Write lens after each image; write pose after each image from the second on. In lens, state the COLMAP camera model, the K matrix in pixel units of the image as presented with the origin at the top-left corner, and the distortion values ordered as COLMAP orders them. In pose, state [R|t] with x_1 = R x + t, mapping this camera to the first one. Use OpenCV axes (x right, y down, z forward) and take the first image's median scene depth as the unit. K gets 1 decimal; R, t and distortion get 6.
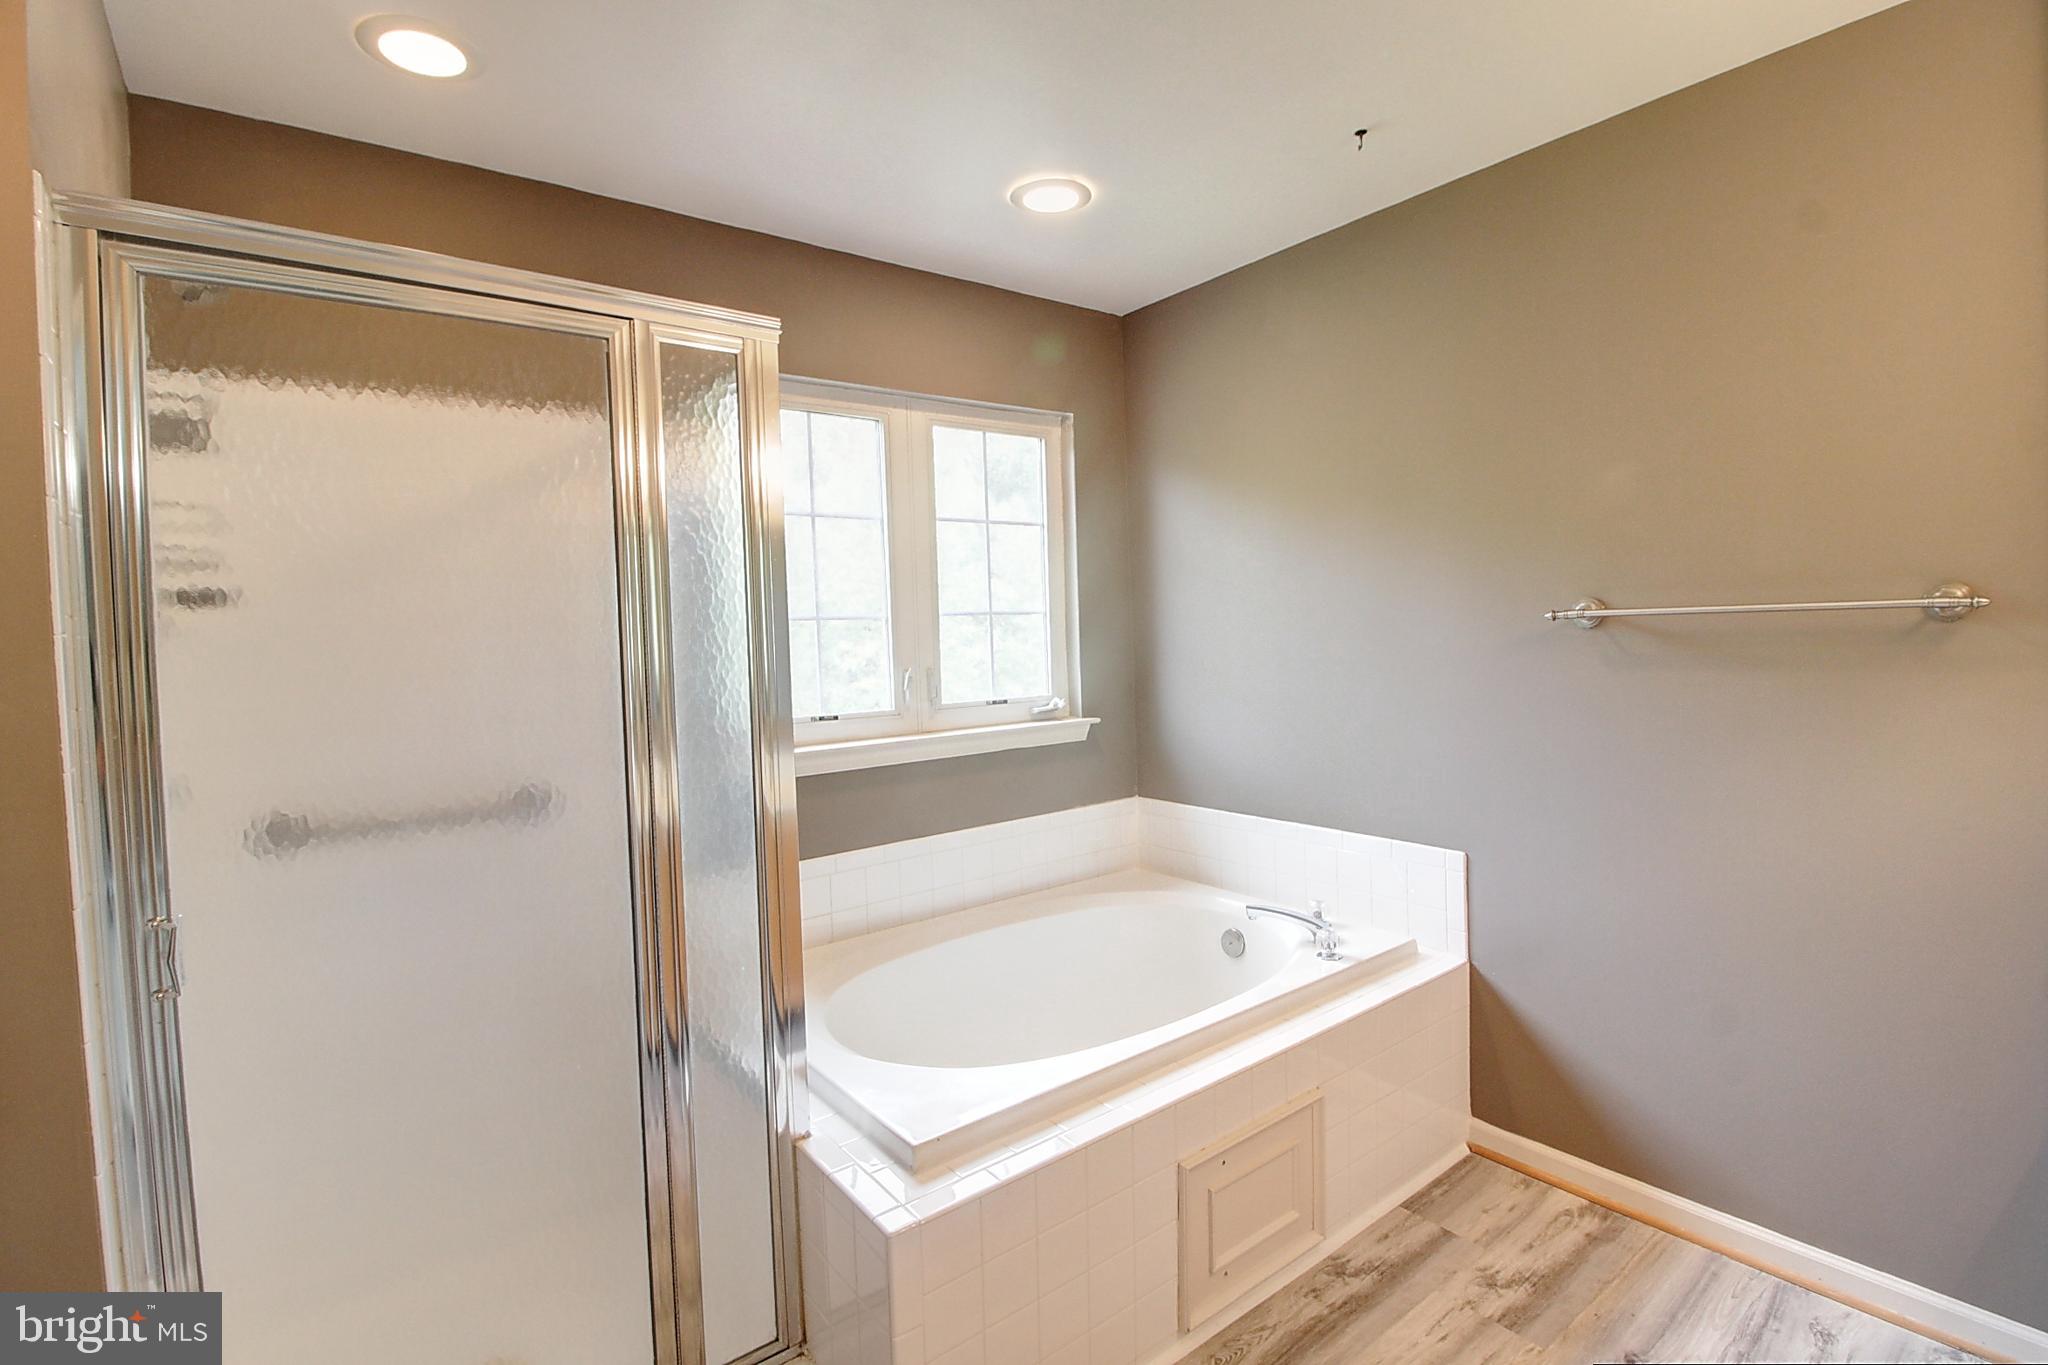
lens RADIAL K [[951.7, 0, 1033.9], [0, 951.7, 672.0], [0, 0, 1]] dist [-0.002946, -0.012592]
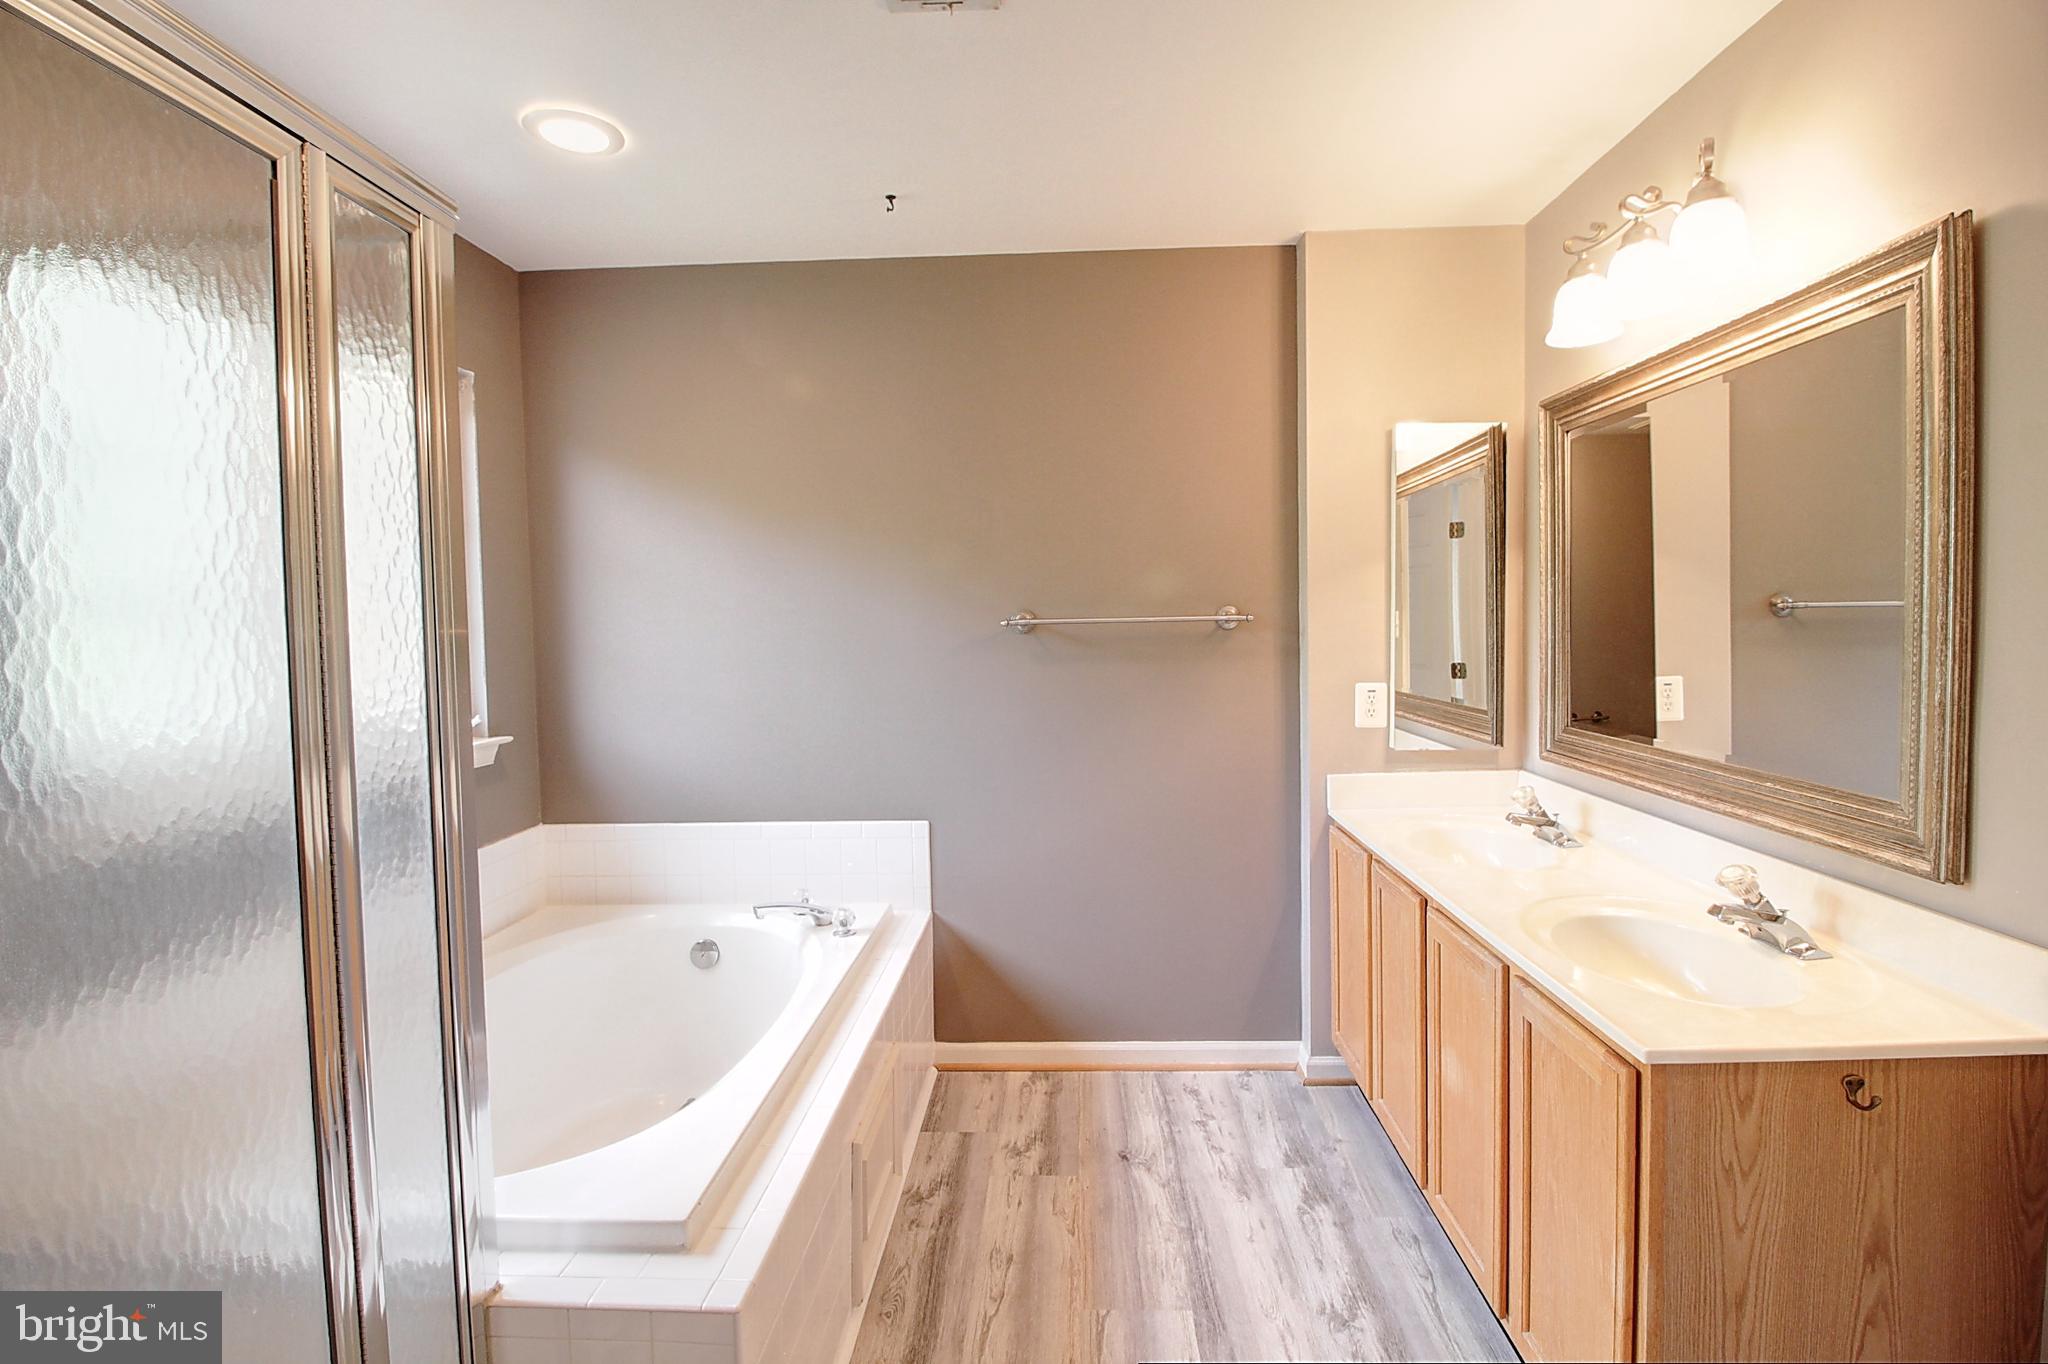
lens RADIAL K [[951.7, 0, 1038.5], [0, 951.7, 670.5], [0, 0, 1]] dist [-0.002946, -0.012592]
pose [[0.641587, -0.018275, 0.766833, -0.420840], [0.031140, 0.999513, -0.002234, 0.009396], [-0.766418, 0.025313, 0.641843, 0.140049]]
